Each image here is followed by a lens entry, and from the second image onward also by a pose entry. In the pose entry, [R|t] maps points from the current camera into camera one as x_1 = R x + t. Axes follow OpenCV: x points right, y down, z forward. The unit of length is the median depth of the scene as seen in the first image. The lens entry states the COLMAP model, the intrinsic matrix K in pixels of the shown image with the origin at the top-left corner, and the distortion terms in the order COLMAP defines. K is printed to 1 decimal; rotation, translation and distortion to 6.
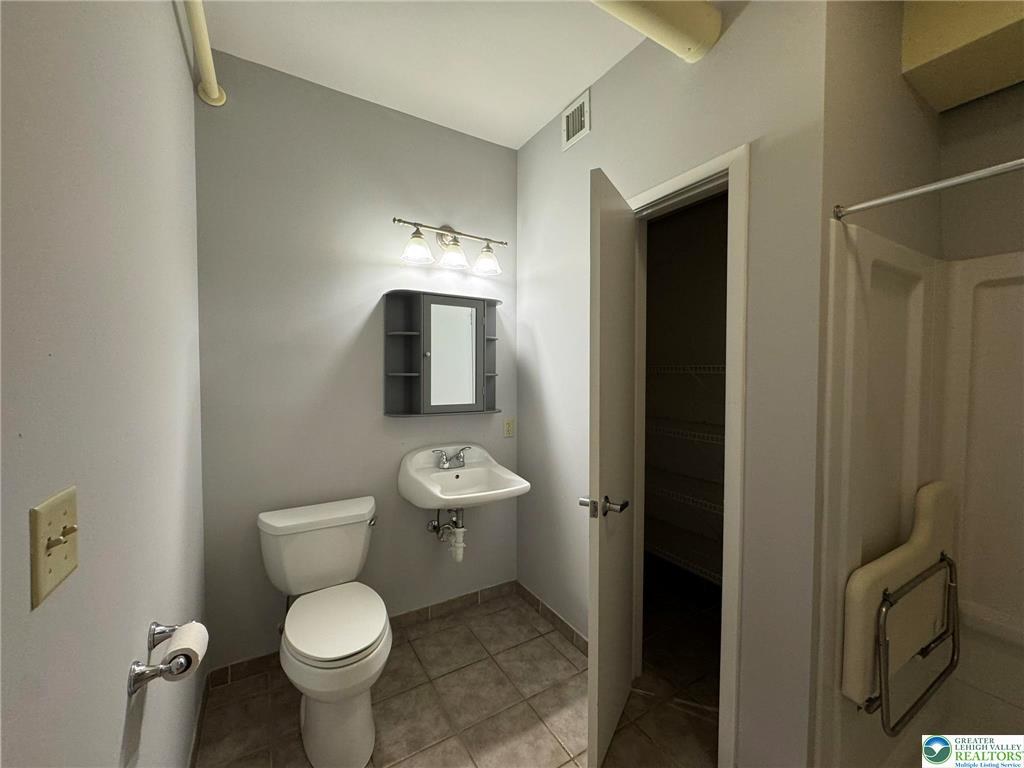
lens RADIAL K [[407.8, 0, 513.0], [0, 407.8, 384.6], [0, 0, 1]] dist [-0.006216, 0.001676]
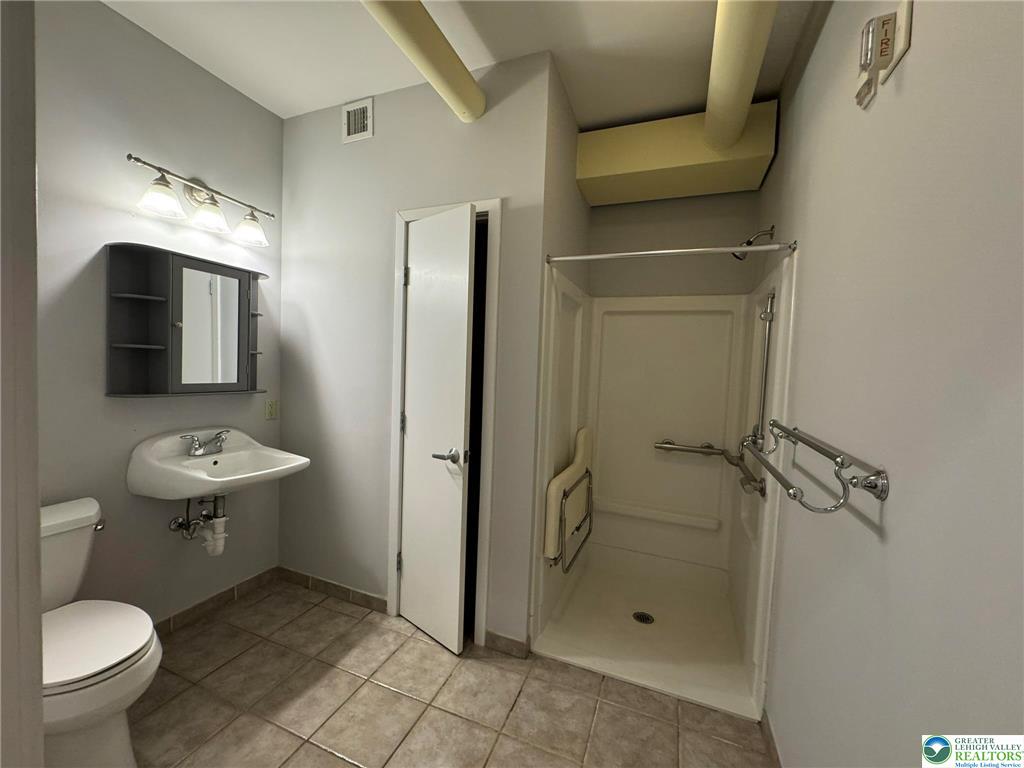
lens RADIAL K [[407.8, 0, 512.5], [0, 407.8, 384.3], [0, 0, 1]] dist [-0.006216, 0.001676]
pose [[0.797661, 0.000784, 0.603106, -0.168654], [-0.016749, 0.999642, 0.020854, 0.023016], [-0.602874, -0.026736, 0.797388, -0.127196]]
